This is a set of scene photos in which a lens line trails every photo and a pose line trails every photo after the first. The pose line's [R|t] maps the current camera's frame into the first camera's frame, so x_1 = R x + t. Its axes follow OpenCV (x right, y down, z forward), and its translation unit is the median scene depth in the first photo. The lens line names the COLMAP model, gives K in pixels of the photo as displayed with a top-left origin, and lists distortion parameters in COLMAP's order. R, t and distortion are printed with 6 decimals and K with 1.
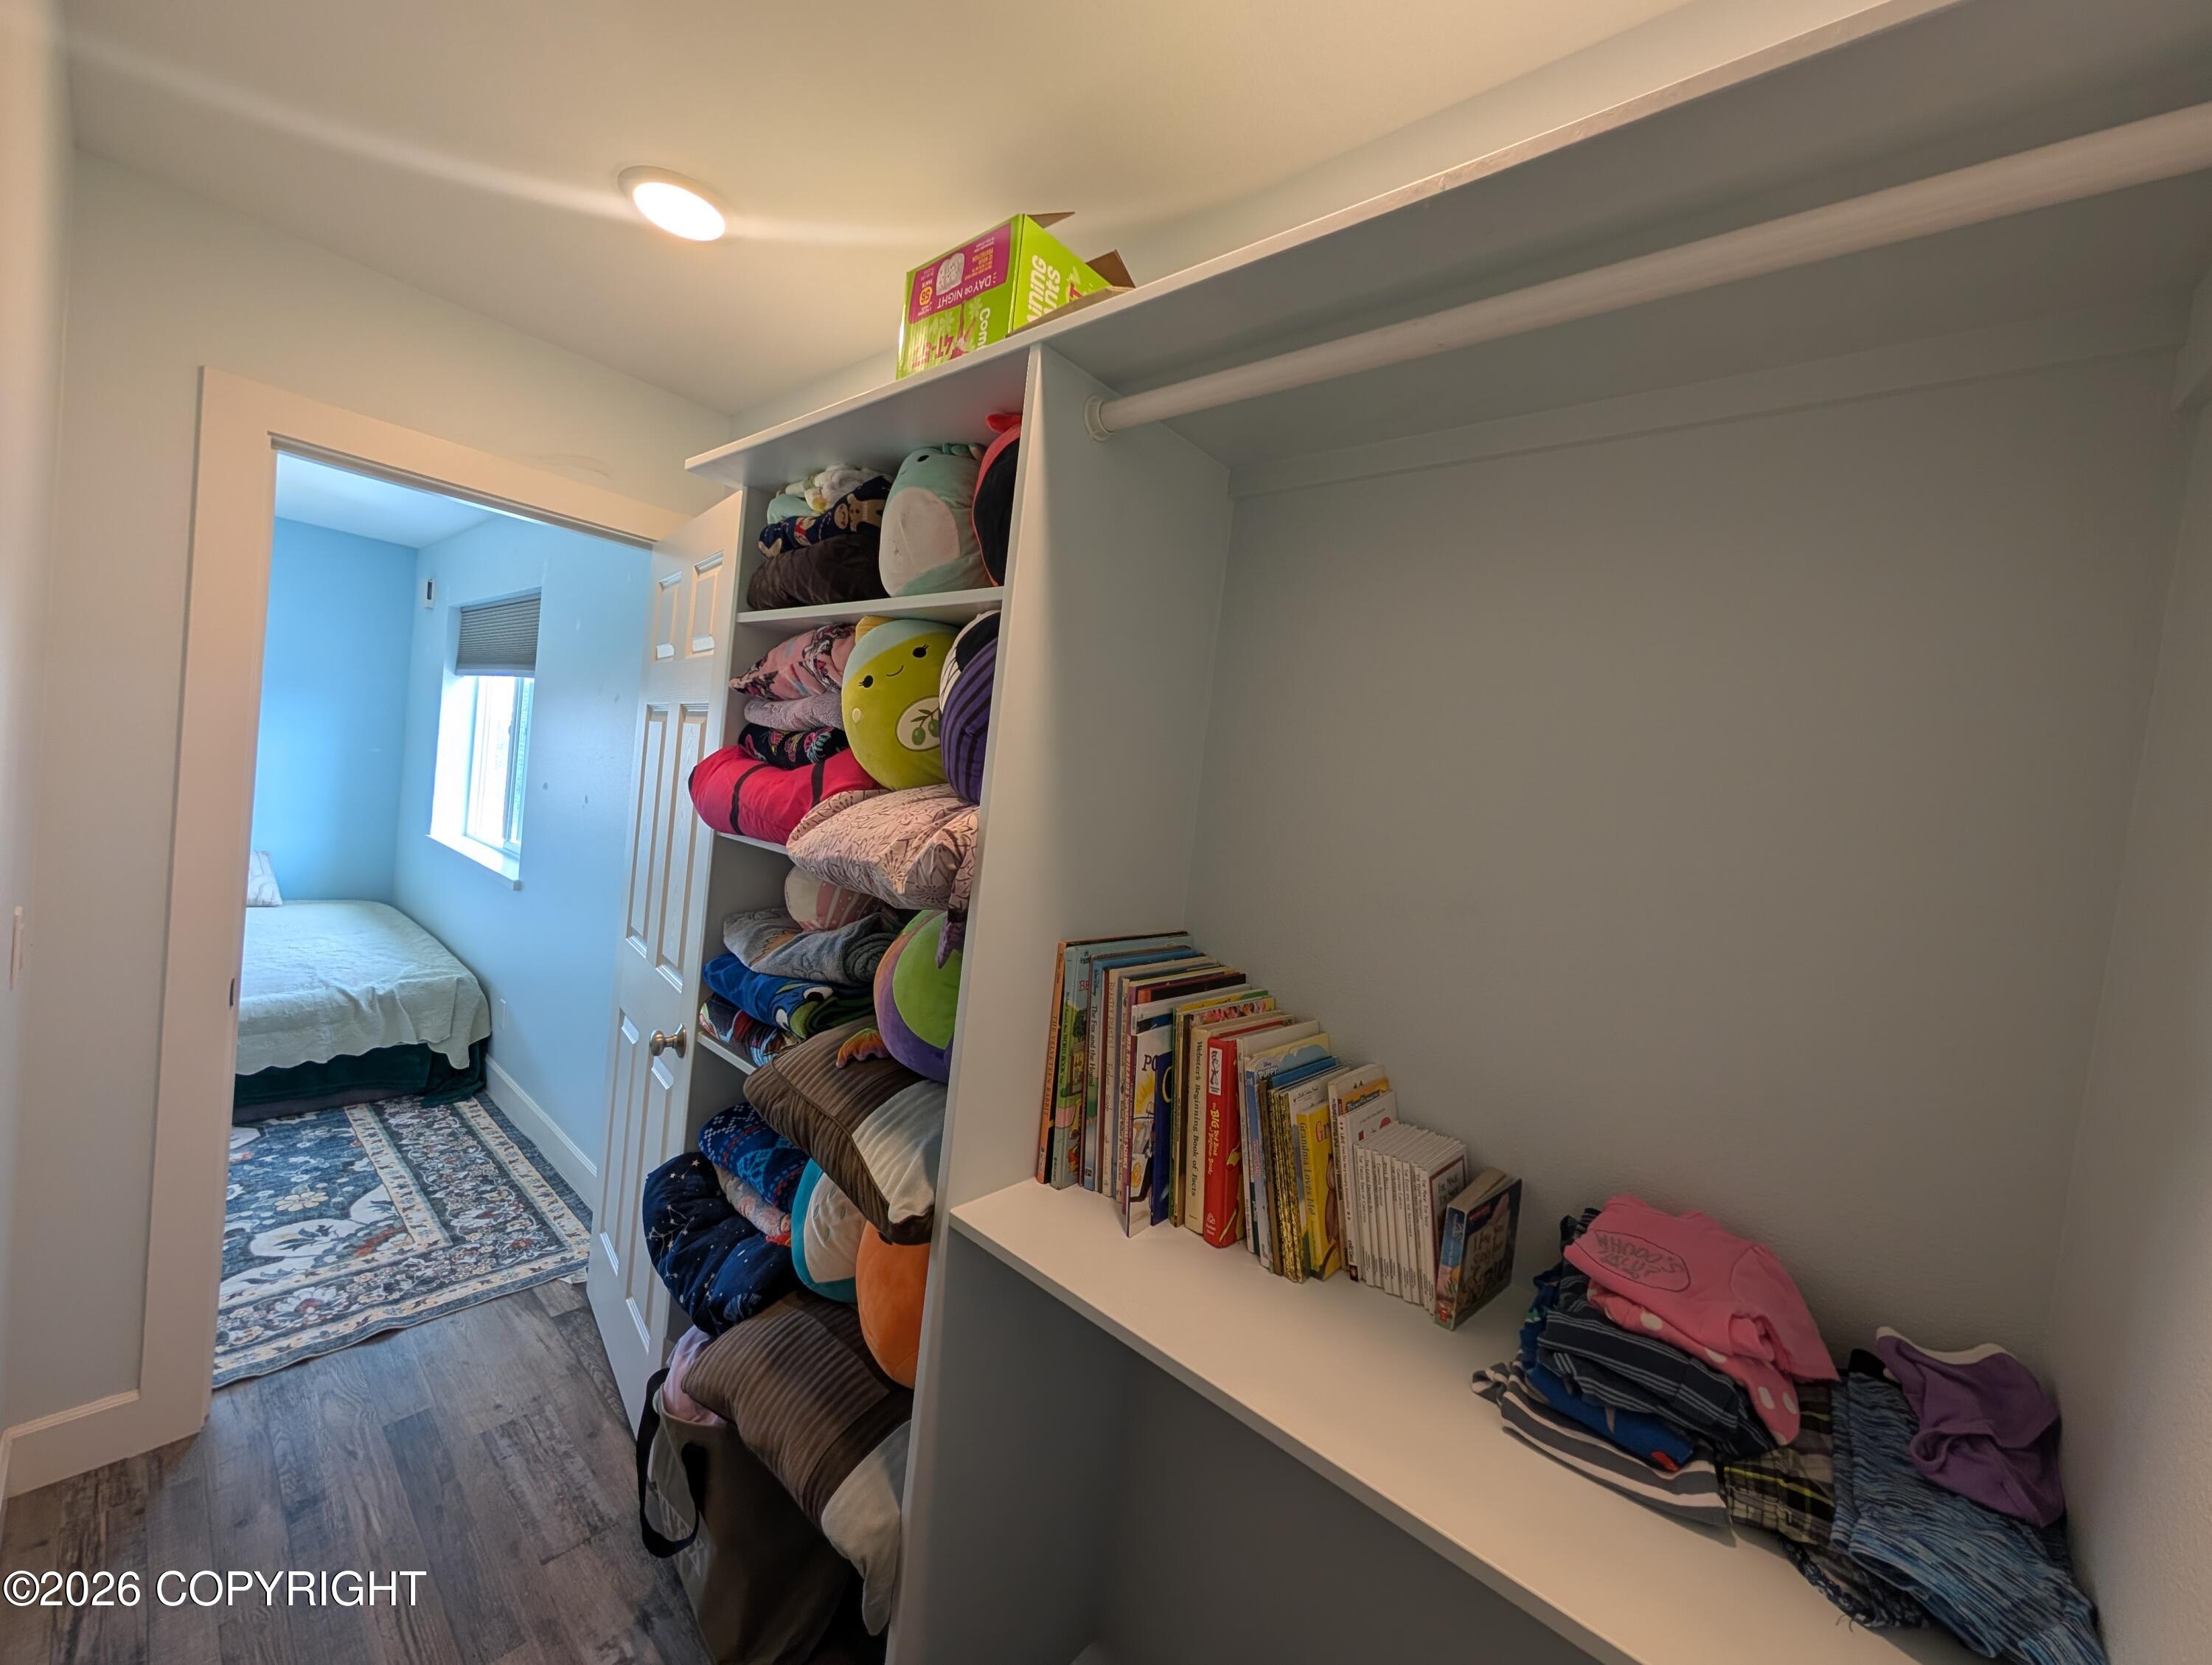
lens RADIAL K [[834.2, 0, 1108.7], [0, 834.2, 822.8], [0, 0, 1]] dist [-0.001863, 0.000043]
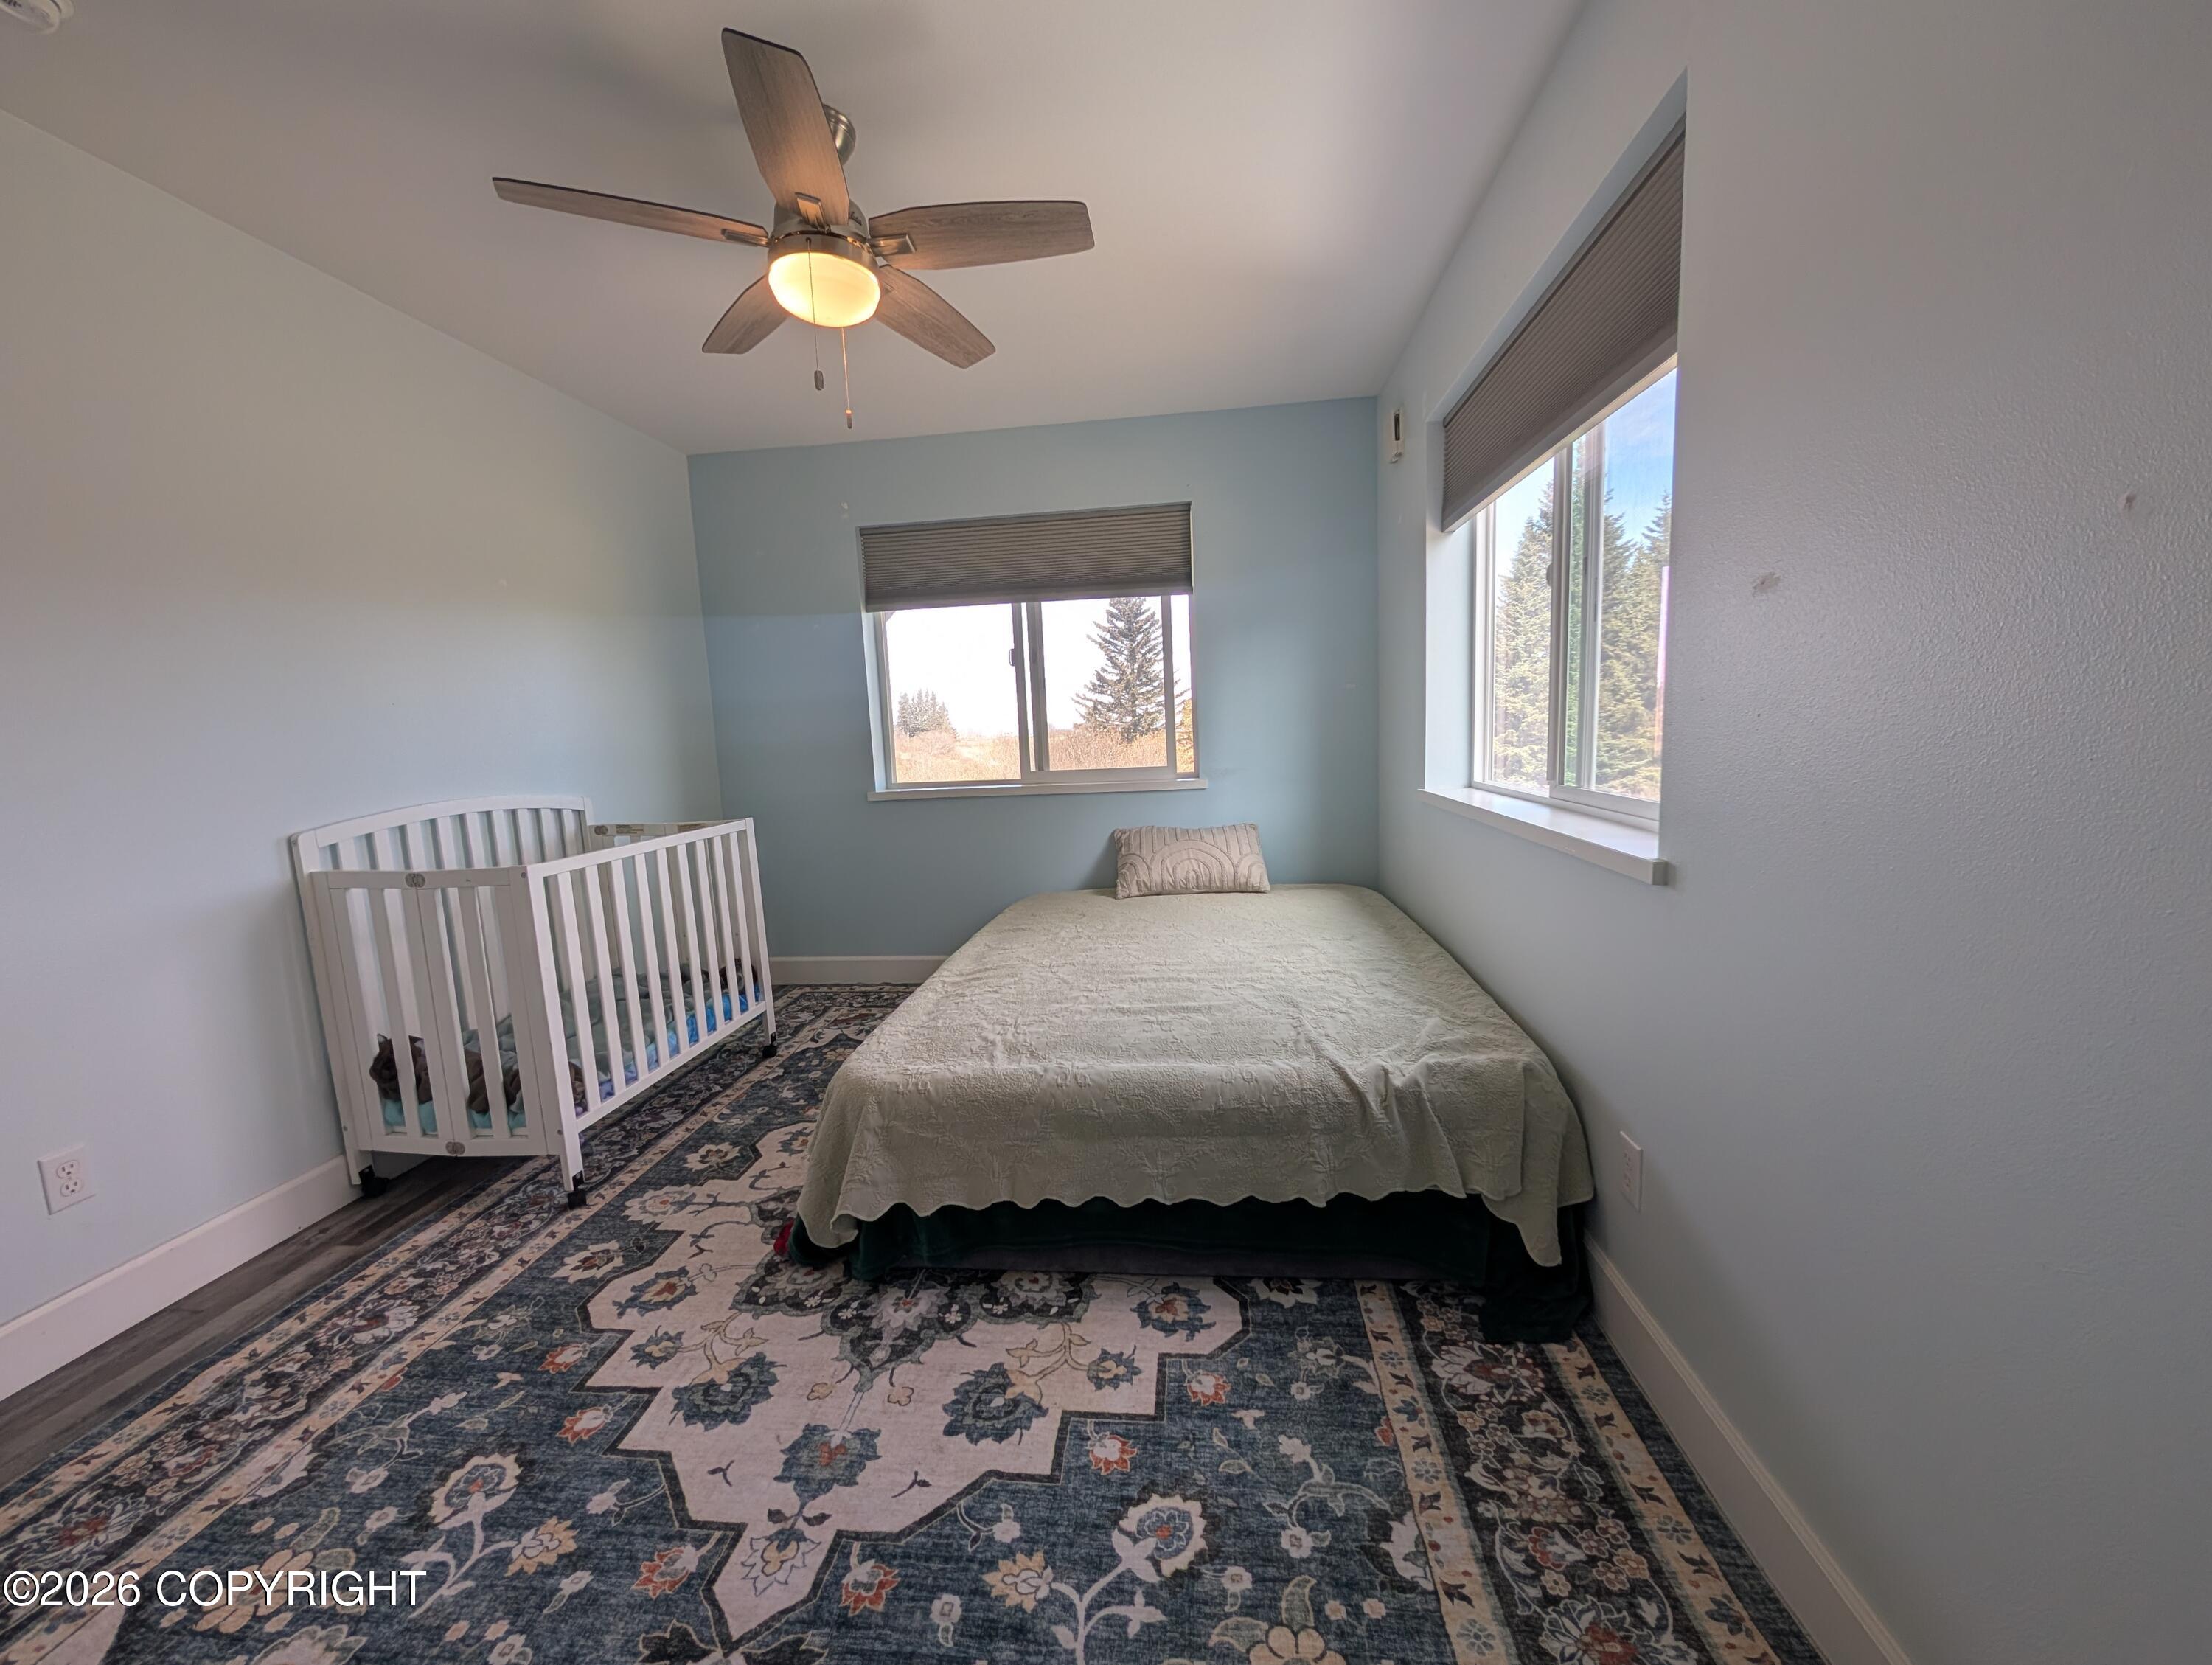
lens RADIAL K [[834.2, 0, 1110.0], [0, 834.2, 843.2], [0, 0, 1]] dist [-0.001863, 0.000043]
pose [[0.542597, -0.021601, -0.839716, -0.545706], [0.071849, 0.997199, 0.020775, 0.035156], [0.836915, -0.071605, 0.542629, 0.594592]]
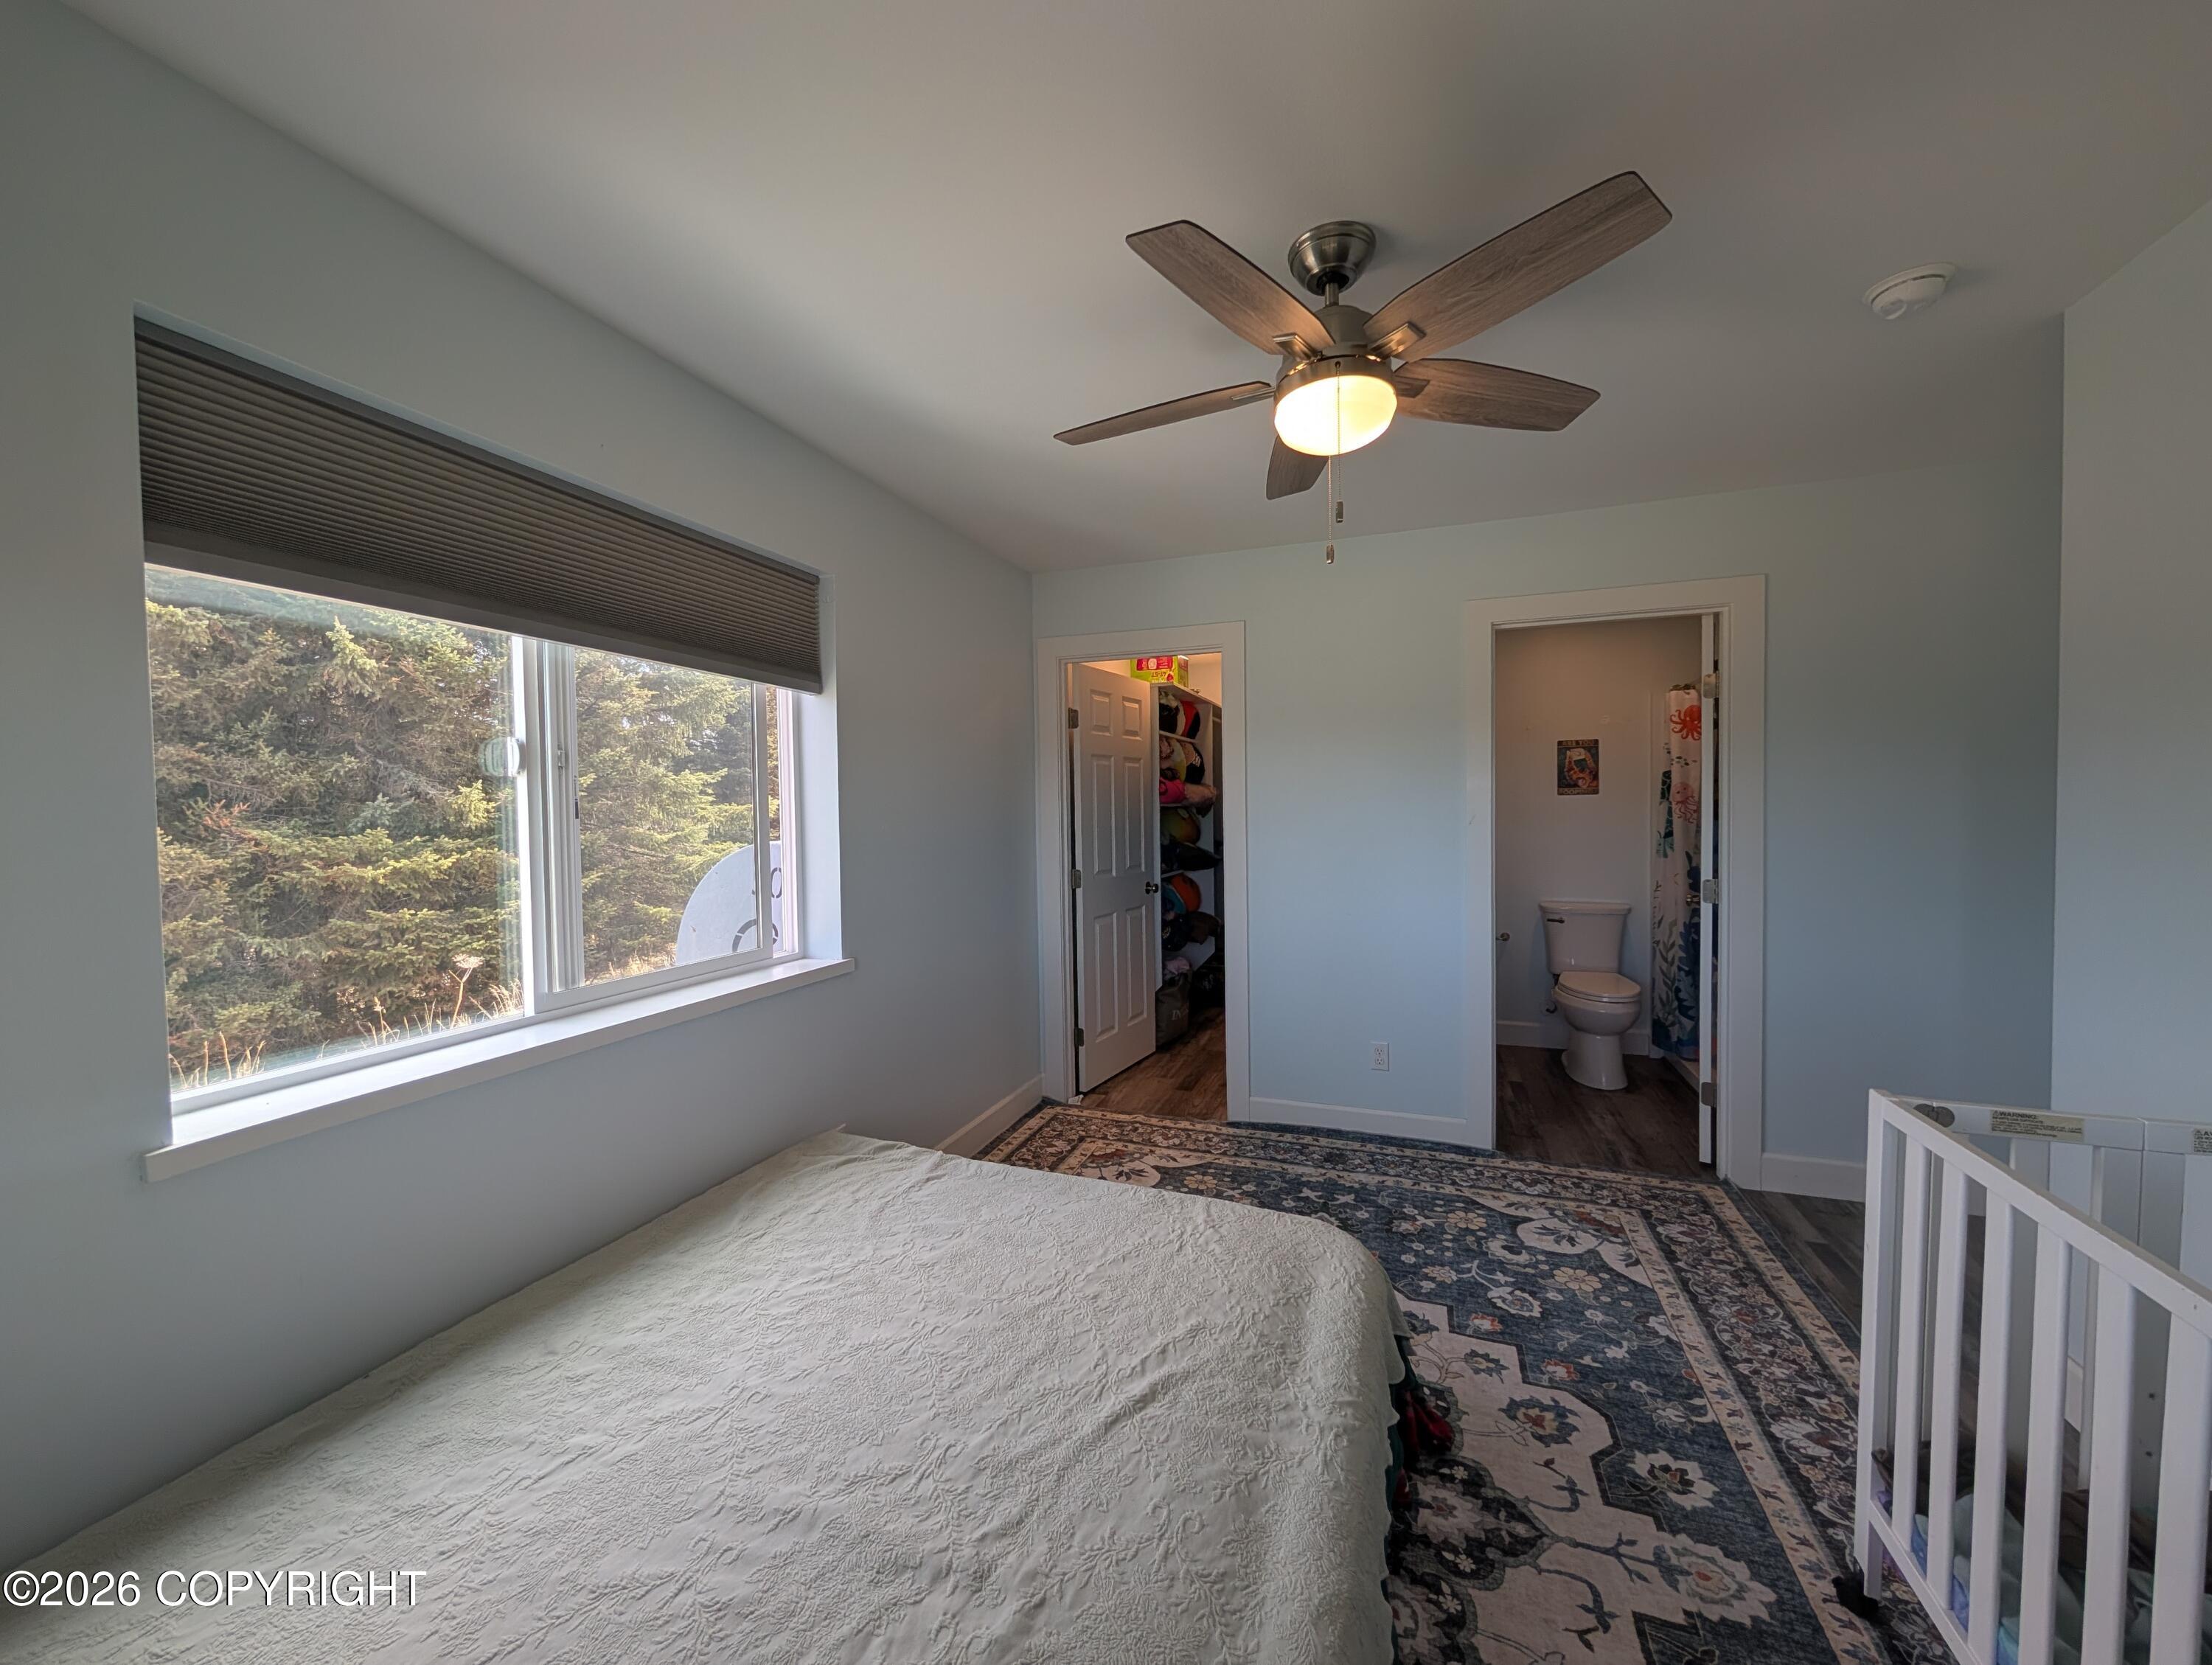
lens RADIAL K [[834.2, 0, 1092.2], [0, 834.2, 832.1], [0, 0, 1]] dist [-0.001863, 0.000043]
pose [[-0.320209, -0.143736, 0.936379, -1.574720], [0.015704, 0.987482, 0.156951, -0.177597], [-0.947217, 0.064962, -0.313944, 1.079643]]
